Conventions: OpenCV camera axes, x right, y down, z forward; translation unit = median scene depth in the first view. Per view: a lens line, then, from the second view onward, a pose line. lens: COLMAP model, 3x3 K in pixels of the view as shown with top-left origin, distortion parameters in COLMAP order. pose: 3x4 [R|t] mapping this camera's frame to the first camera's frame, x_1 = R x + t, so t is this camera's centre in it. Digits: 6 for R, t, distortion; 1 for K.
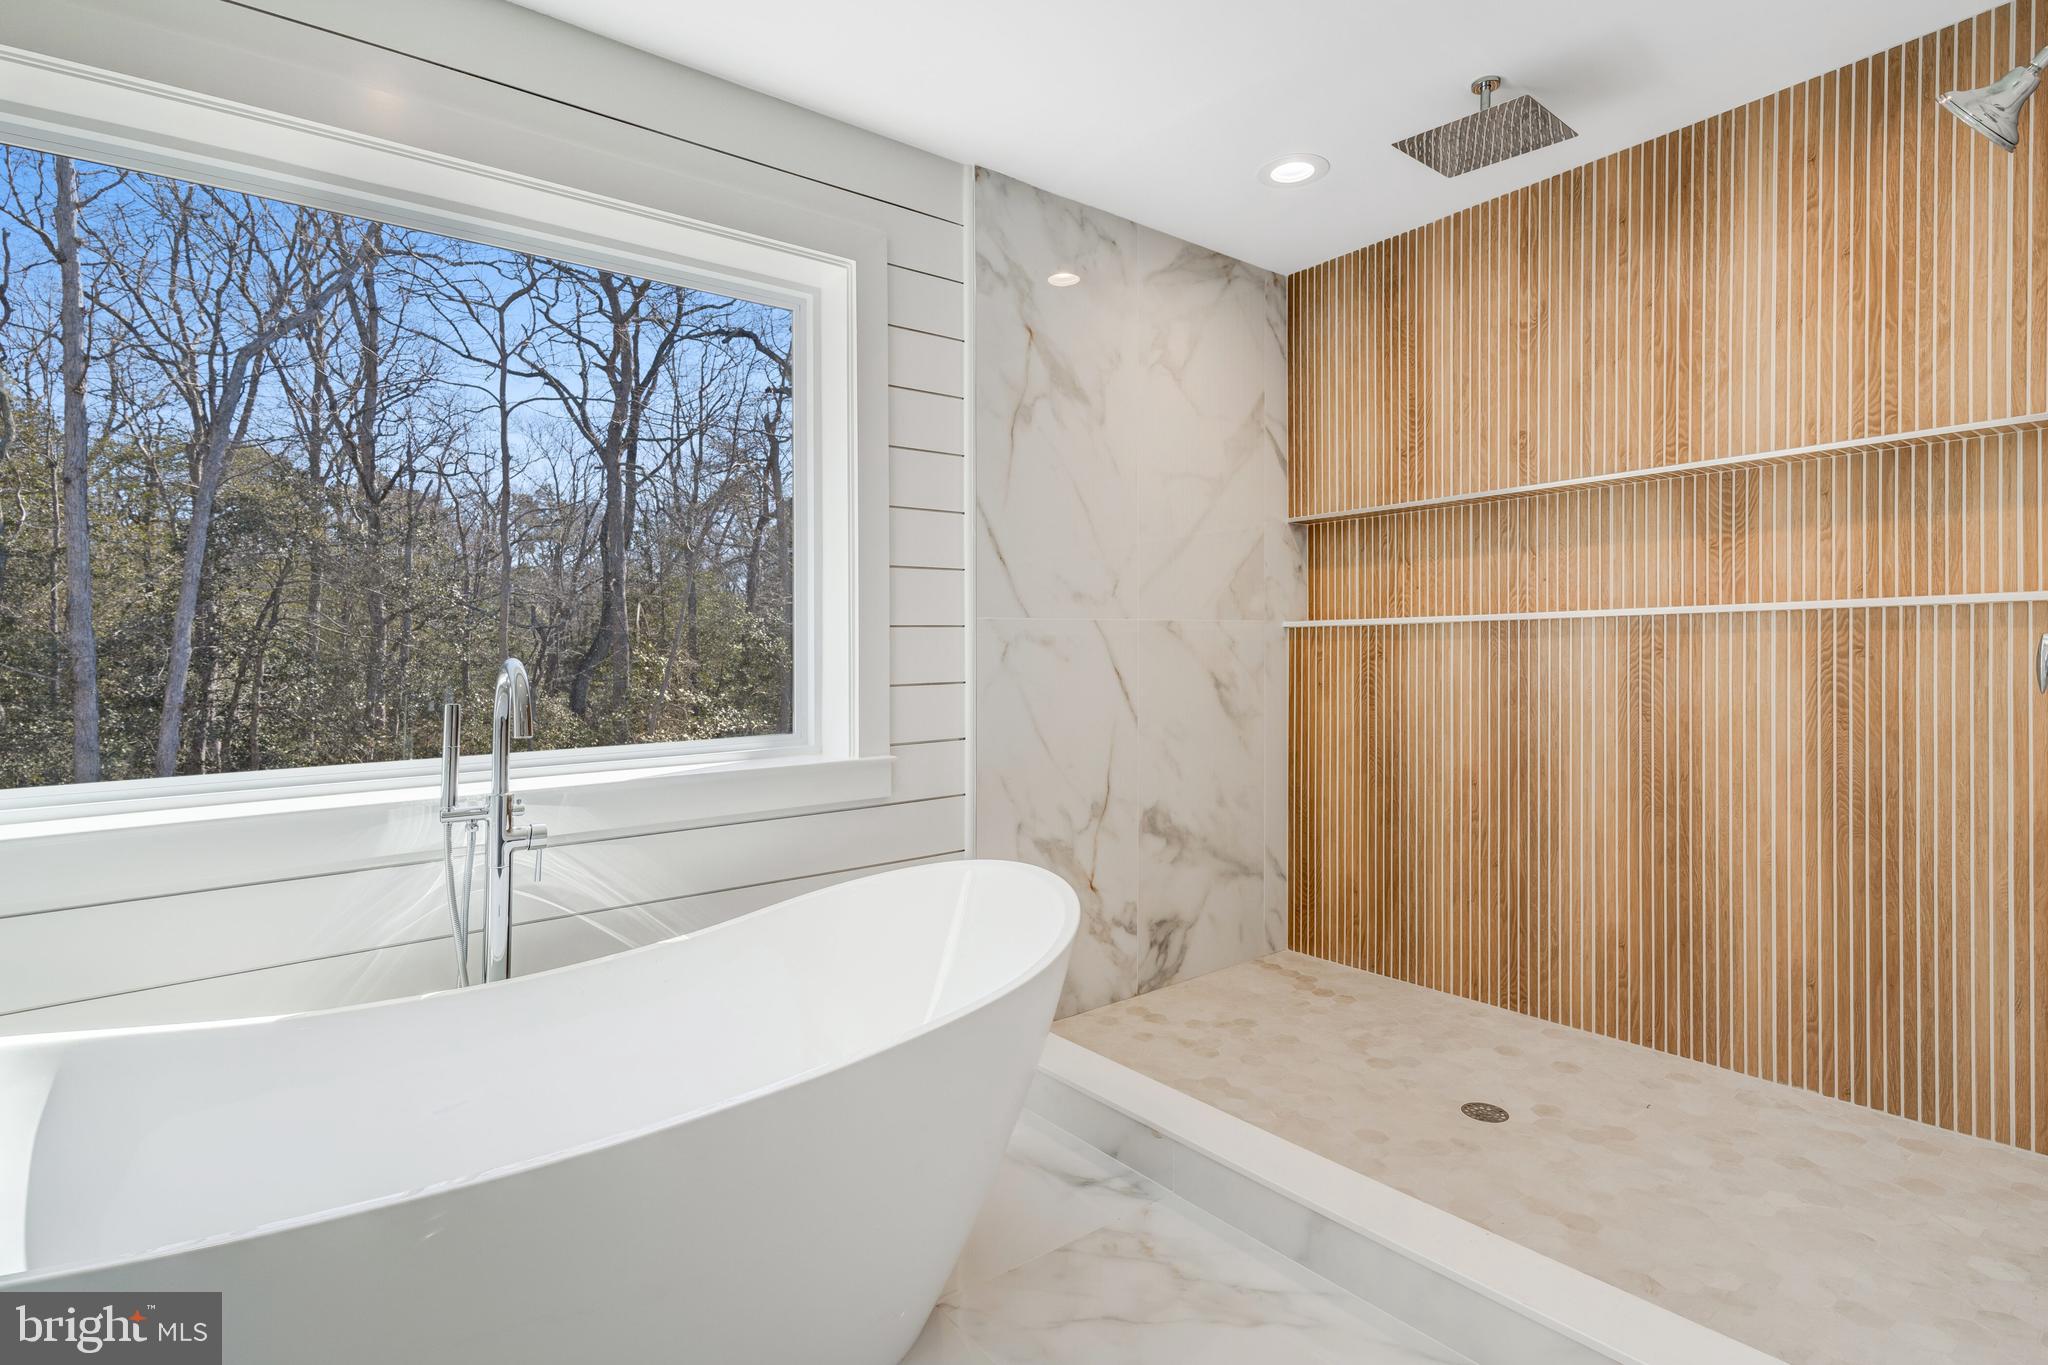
lens RADIAL K [[1018.2, 0, 1013.2], [0, 1018.2, 660.3], [0, 0, 1]] dist [0.002353, 0.000024]
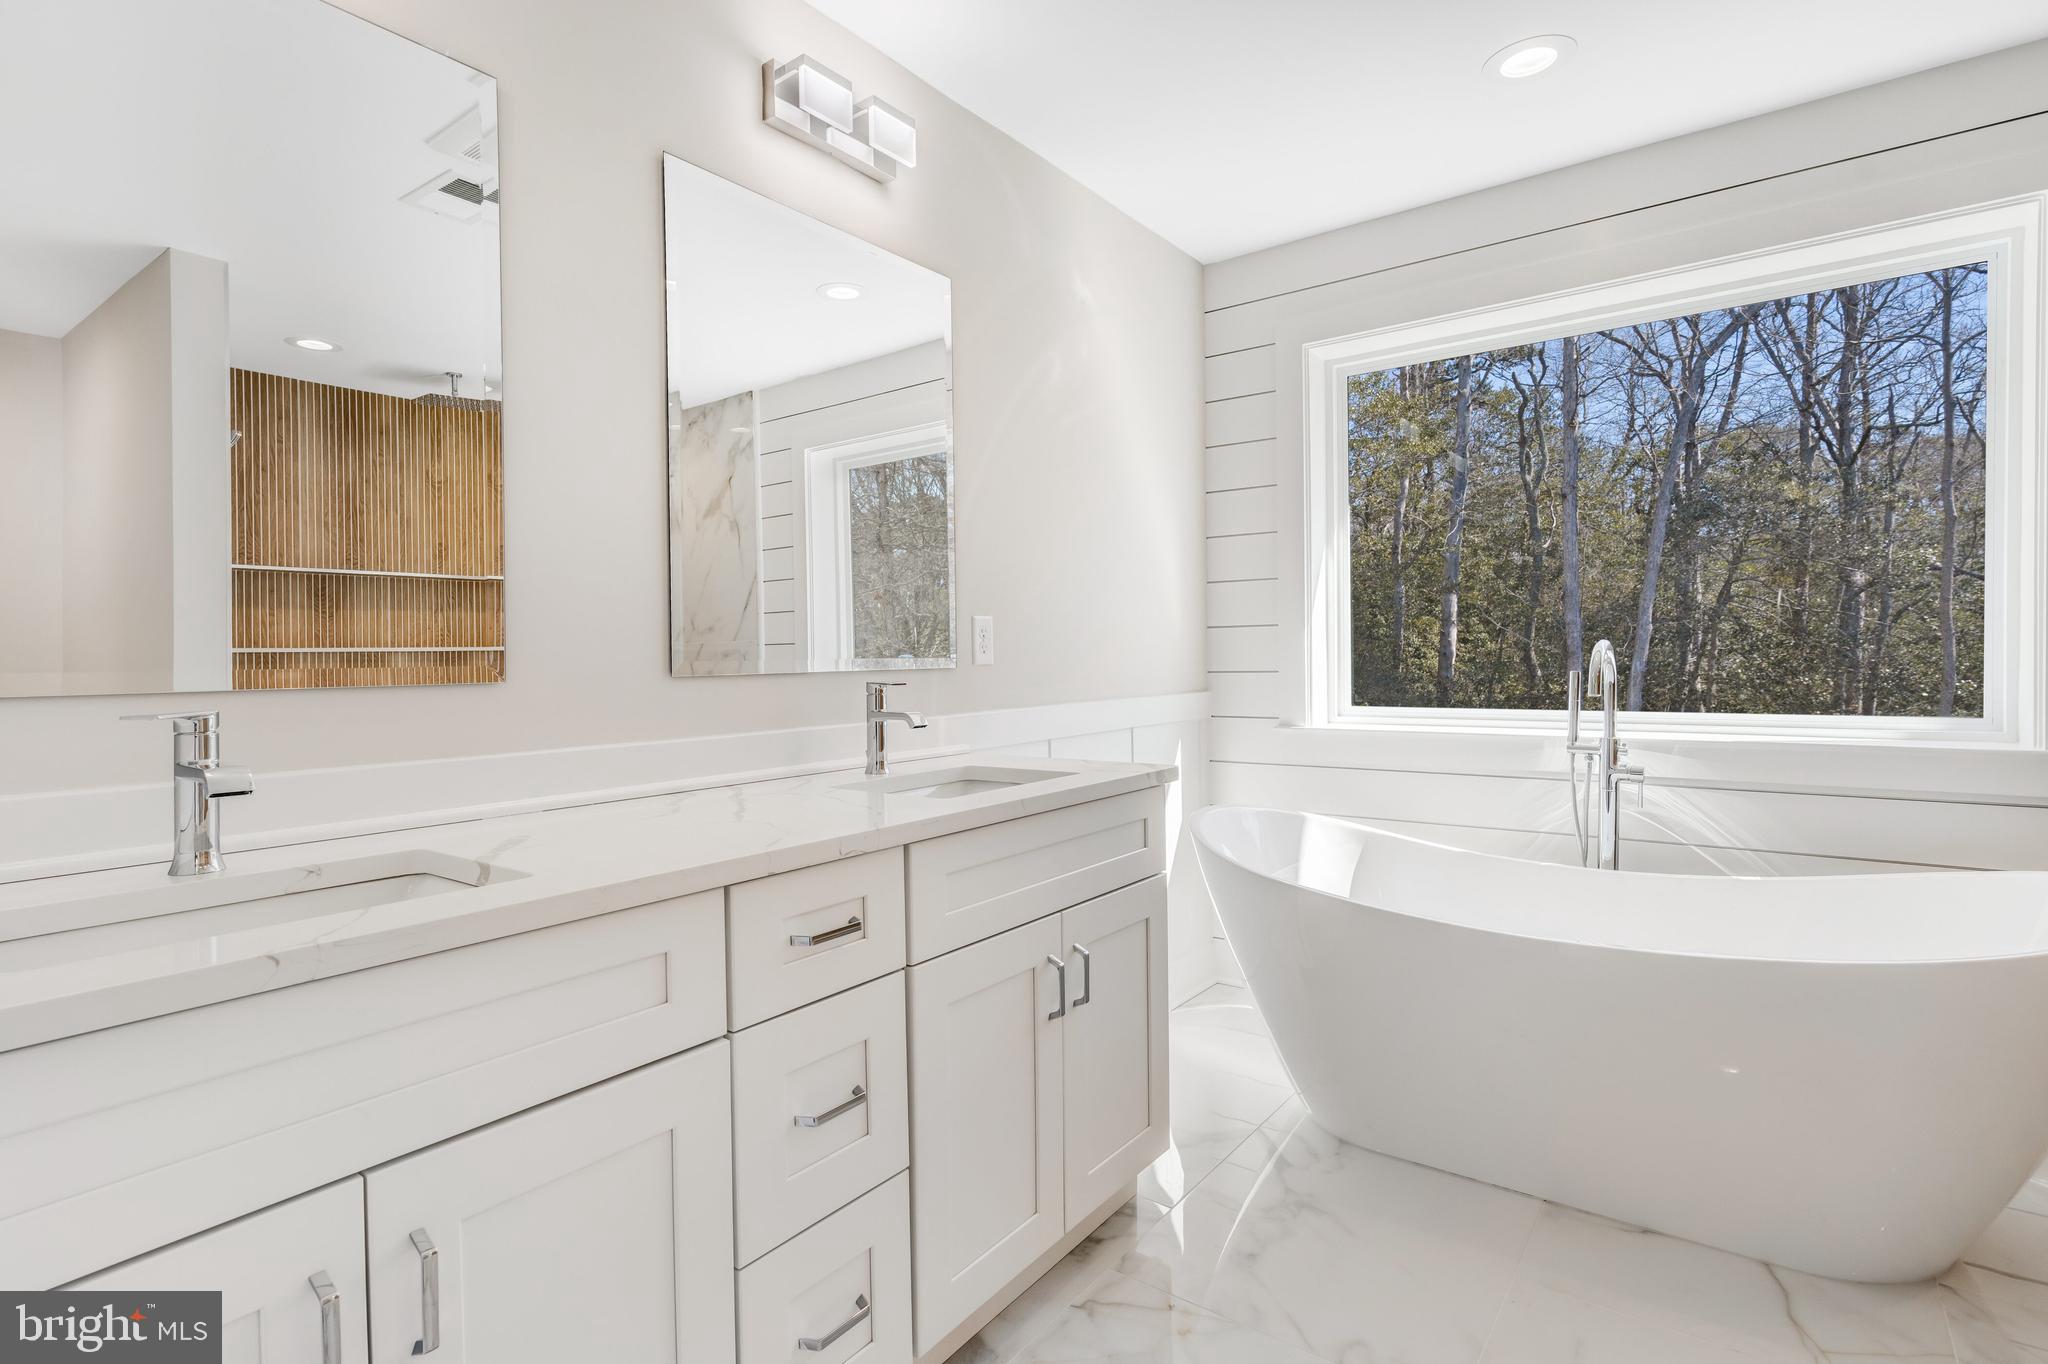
lens RADIAL K [[1018.2, 0, 1013.2], [0, 1018.2, 659.8], [0, 0, 1]] dist [0.002353, 0.000024]
pose [[0.284218, 0.016187, -0.958623, 0.609211], [0.009869, 0.999755, 0.019808, -0.014875], [0.958709, -0.015091, 0.283988, -0.190451]]
